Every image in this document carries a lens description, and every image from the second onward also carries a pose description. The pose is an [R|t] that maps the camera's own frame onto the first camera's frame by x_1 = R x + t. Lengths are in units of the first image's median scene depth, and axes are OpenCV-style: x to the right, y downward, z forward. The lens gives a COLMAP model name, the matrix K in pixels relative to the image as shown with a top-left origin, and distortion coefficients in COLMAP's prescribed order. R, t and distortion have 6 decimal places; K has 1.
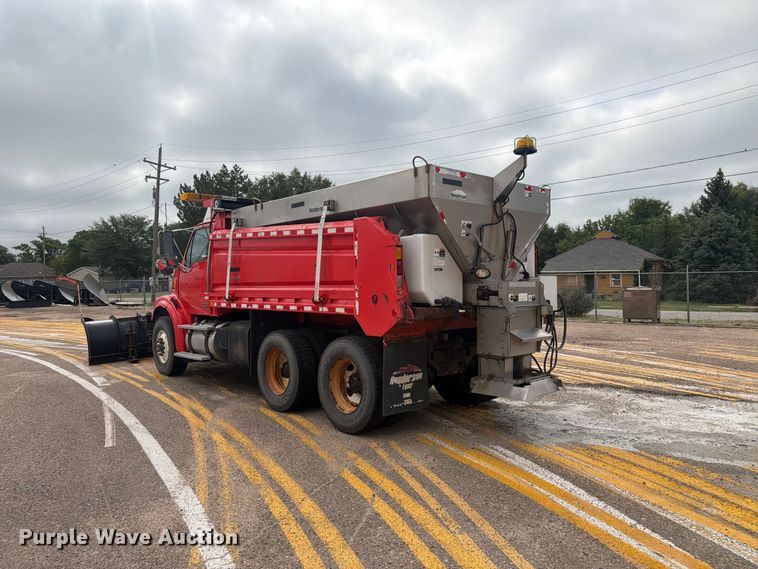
lens RADIAL K [[546.6, 0, 380.1], [0, 546.6, 274.3], [0, 0, 1]] dist [0.058356, -0.096874]
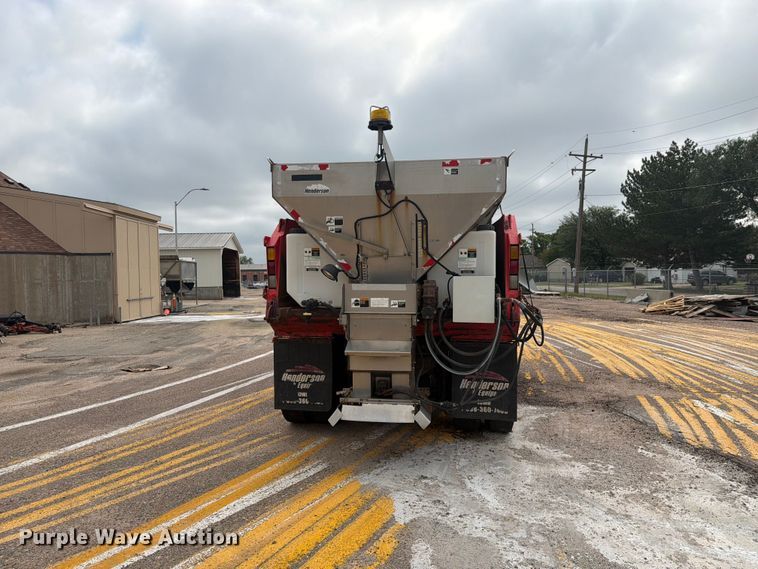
lens RADIAL K [[541.6, 0, 374.7], [0, 541.6, 281.8], [0, 0, 1]] dist [0.044292, -0.051502]
pose [[0.622066, 0.018134, -0.782755, 0.884955], [0.008156, 0.999527, 0.029638, -0.014163], [0.782922, -0.024821, 0.621624, 0.476282]]
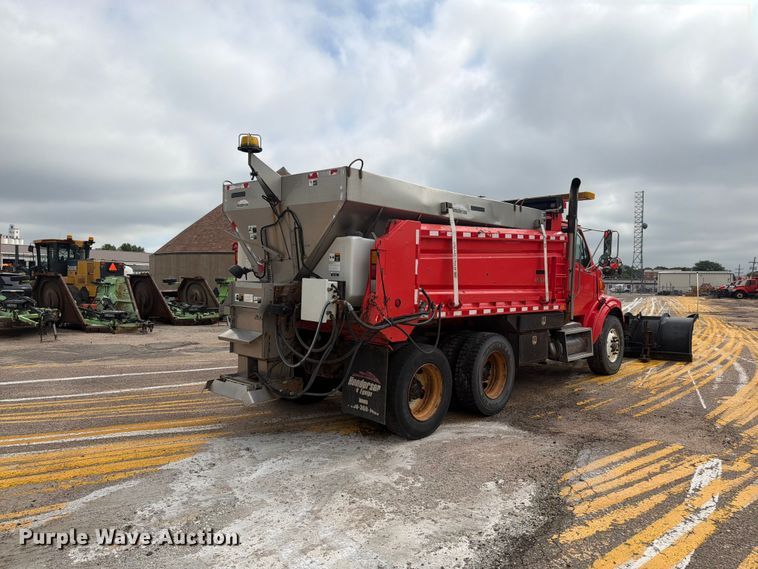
lens RADIAL K [[529.9, 0, 372.6], [0, 529.9, 284.5], [0, 0, 1]] dist [0.091035, -0.150397]
pose [[0.071420, 0.030265, -0.996987, 1.213479], [-0.019642, 0.999388, 0.028930, -0.014422], [0.997253, 0.017517, 0.071971, 1.135623]]
